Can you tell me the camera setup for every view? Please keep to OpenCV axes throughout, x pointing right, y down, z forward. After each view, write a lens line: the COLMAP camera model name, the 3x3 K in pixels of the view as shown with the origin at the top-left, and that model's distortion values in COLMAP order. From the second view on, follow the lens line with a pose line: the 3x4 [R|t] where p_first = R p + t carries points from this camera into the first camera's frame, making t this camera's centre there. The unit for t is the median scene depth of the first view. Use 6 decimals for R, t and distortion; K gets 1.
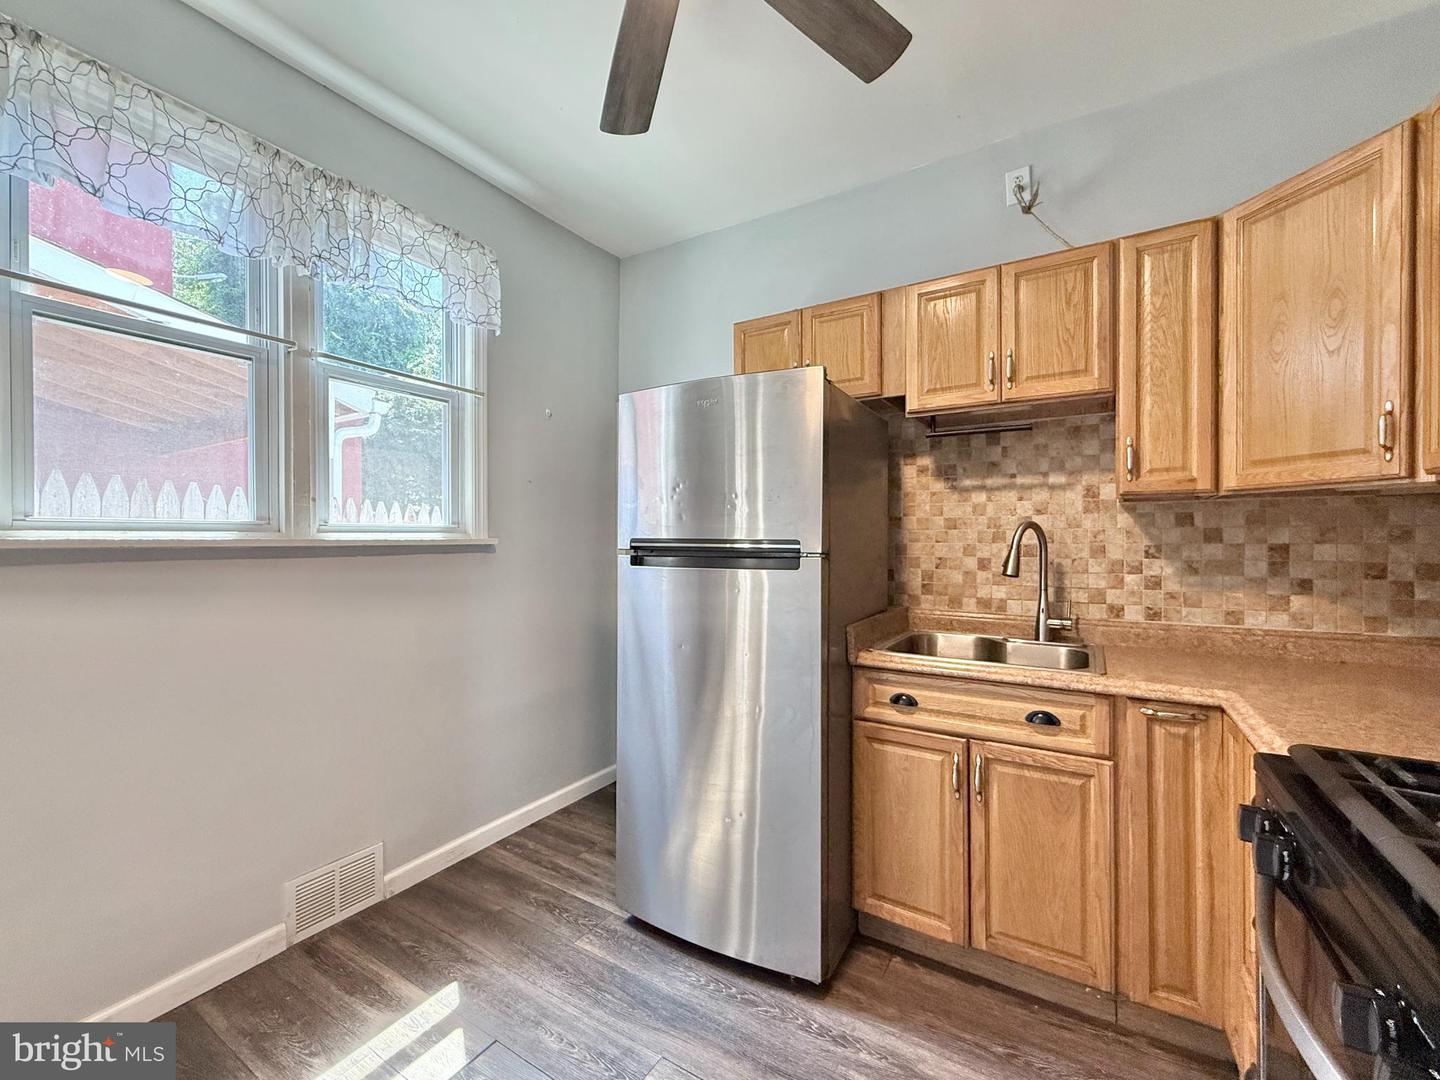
lens RADIAL K [[604.3, 0, 720.6], [0, 604.3, 542.2], [0, 0, 1]] dist [-0.001282, 0.000145]
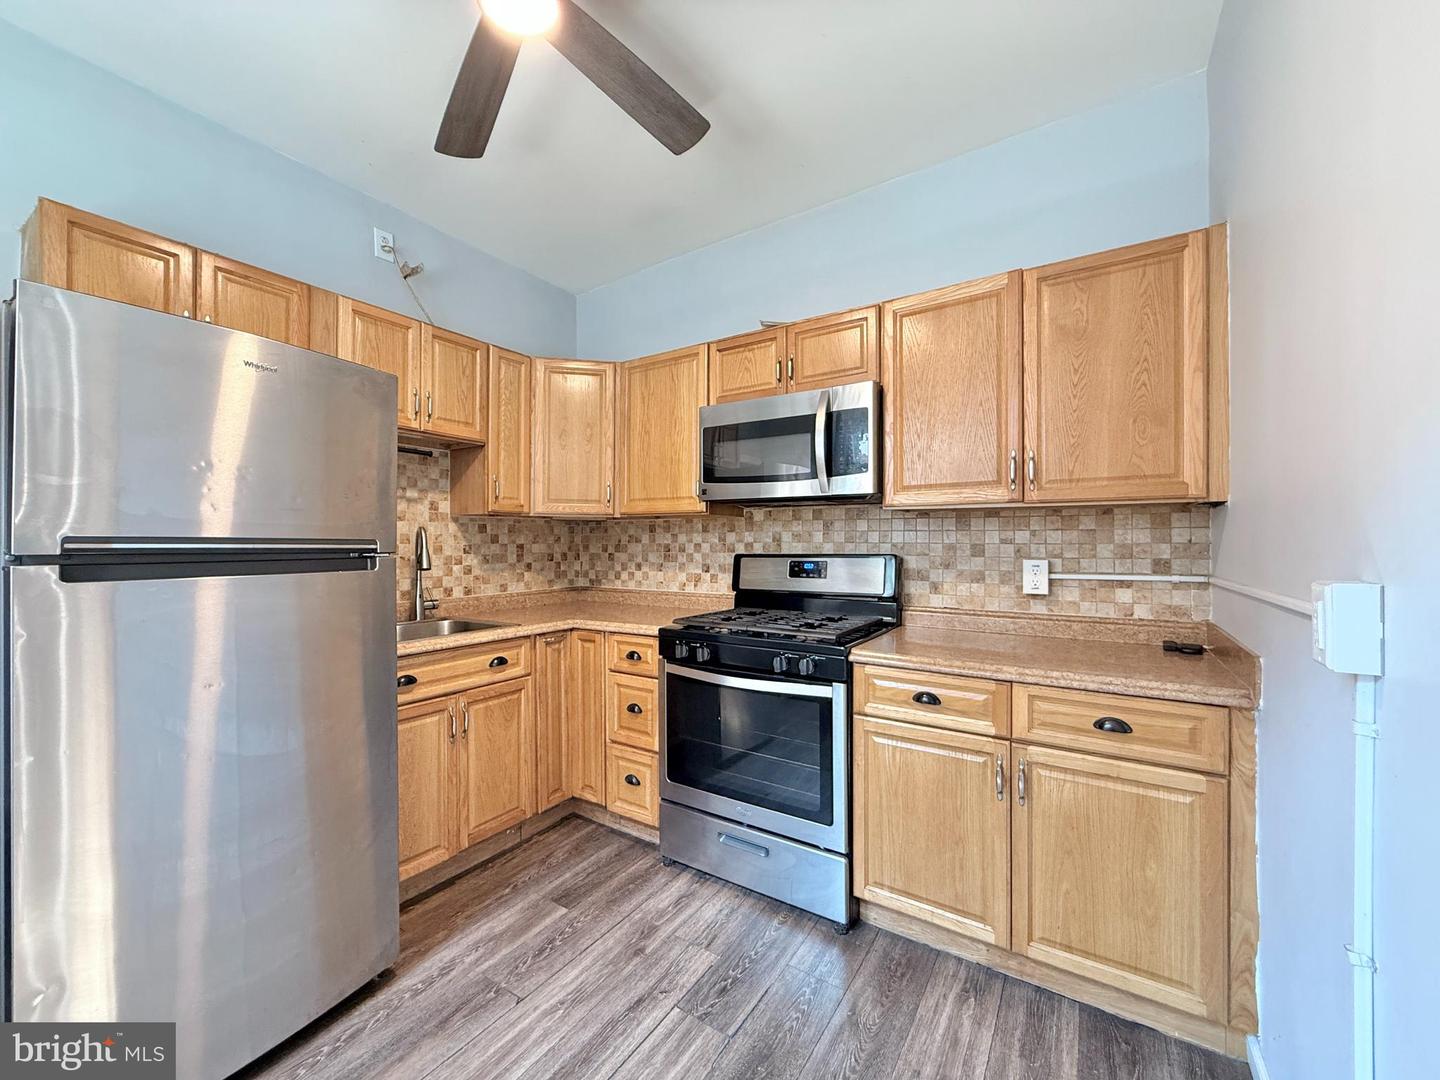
lens RADIAL K [[604.3, 0, 720.6], [0, 604.3, 542.2], [0, 0, 1]] dist [-0.001282, 0.000145]
pose [[-0.004046, 0.001623, 0.999990, -0.858970], [0.005211, 0.999985, -0.001602, 0.003929], [-0.999978, 0.005205, -0.004055, 0.418320]]
